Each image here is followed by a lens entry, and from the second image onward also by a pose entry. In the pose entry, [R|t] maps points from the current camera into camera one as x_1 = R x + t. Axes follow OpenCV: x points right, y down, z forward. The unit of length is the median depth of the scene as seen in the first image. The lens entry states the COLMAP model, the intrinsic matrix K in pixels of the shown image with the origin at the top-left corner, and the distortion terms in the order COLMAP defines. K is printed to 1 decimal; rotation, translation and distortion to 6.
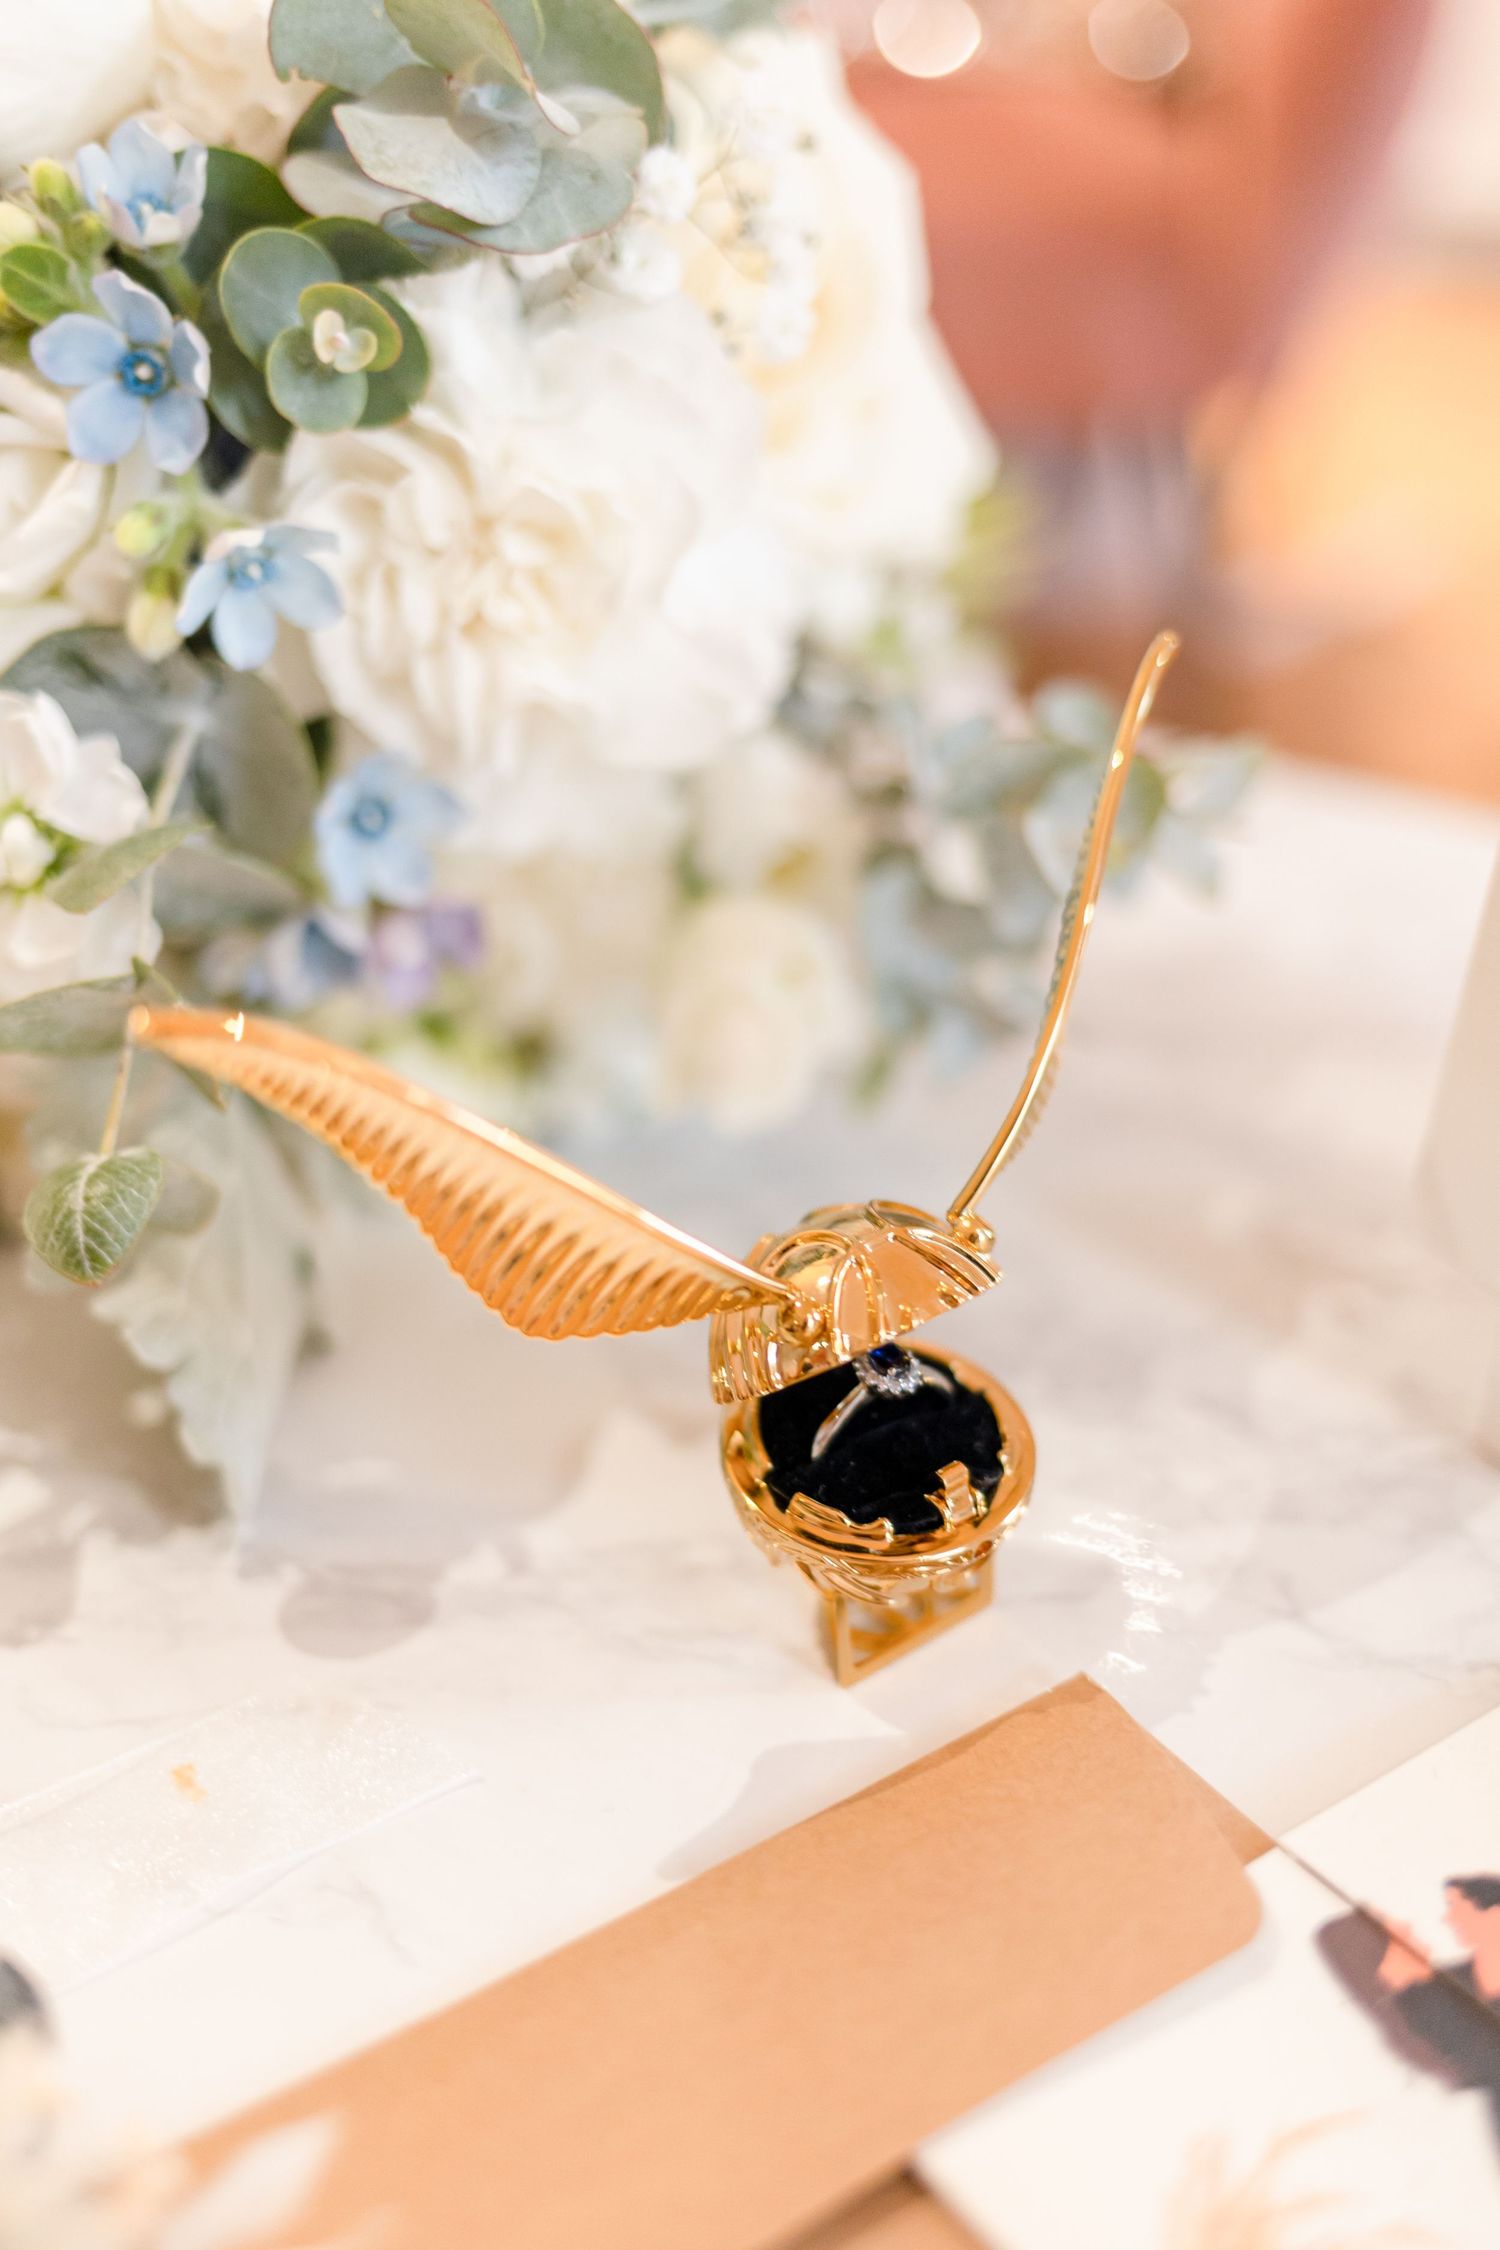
lens RADIAL K [[2250.4, 0, 750.0], [0, 2250.4, 1125.0], [0, 0, 1]] dist [-0.063349, 0.003902]
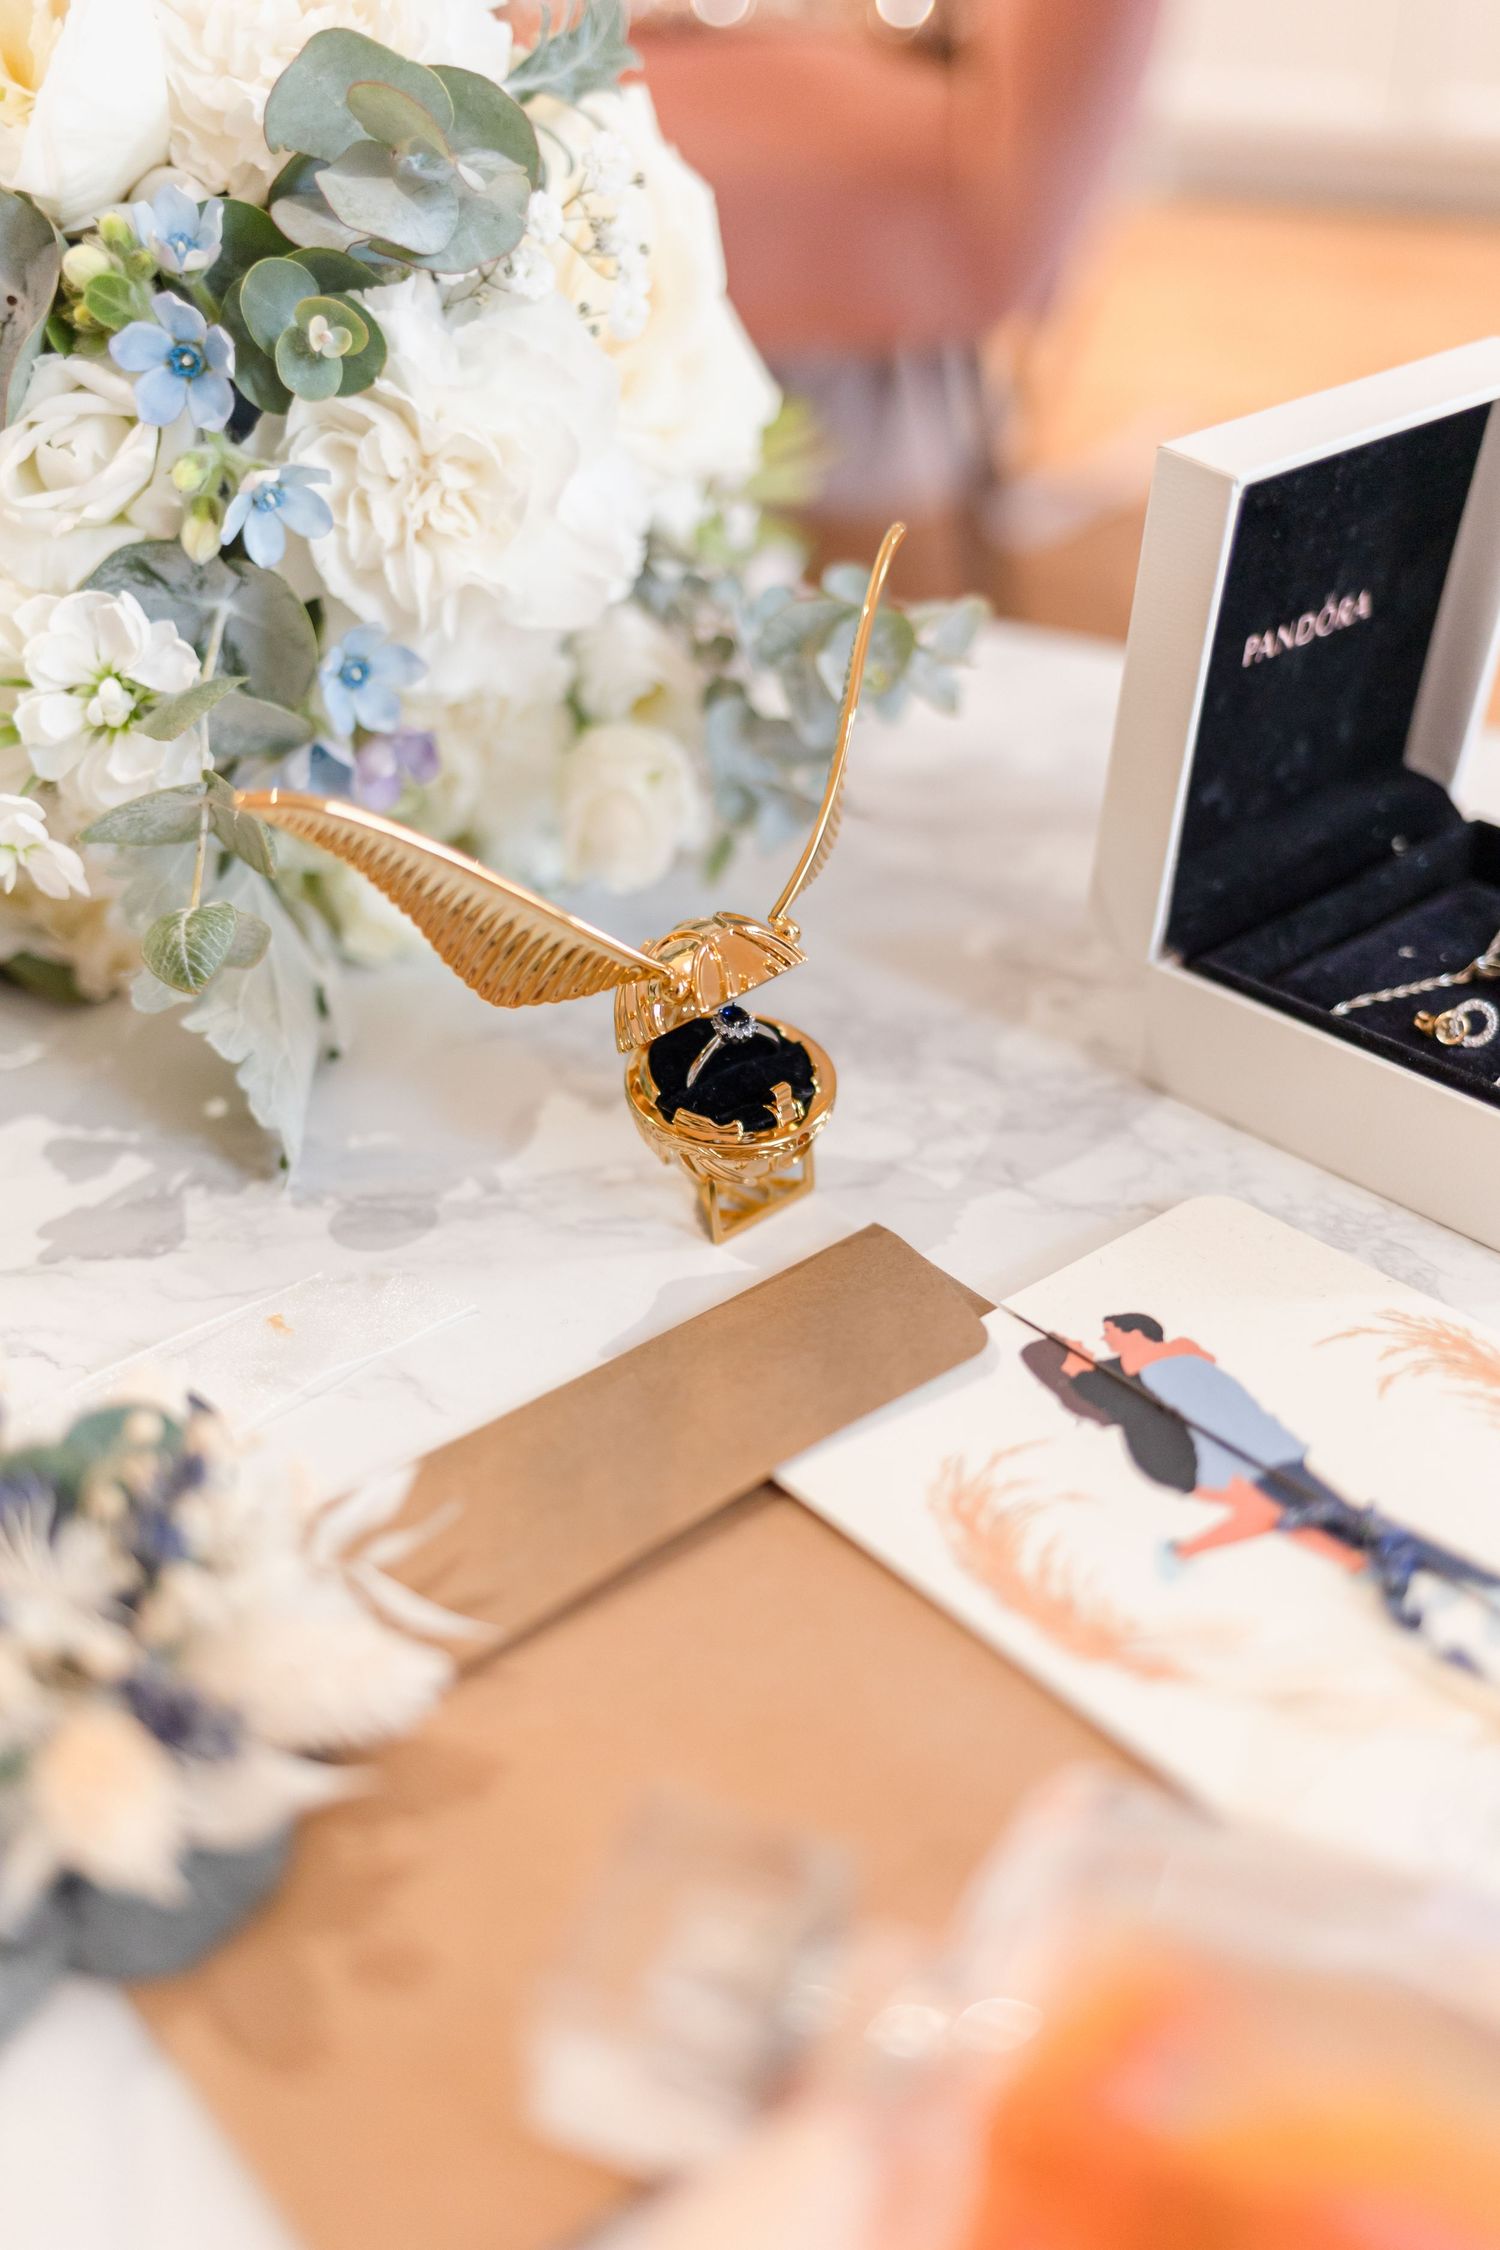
lens RADIAL K [[2088.2, 0, 750.0], [0, 2088.2, 1125.0], [0, 0, 1]] dist [0.004215, -0.144383]
pose [[0.996666, -0.051775, 0.063065, -0.019556], [0.047890, 0.996949, 0.061632, 0.087501], [-0.066063, -0.058407, 0.996105, -0.385192]]
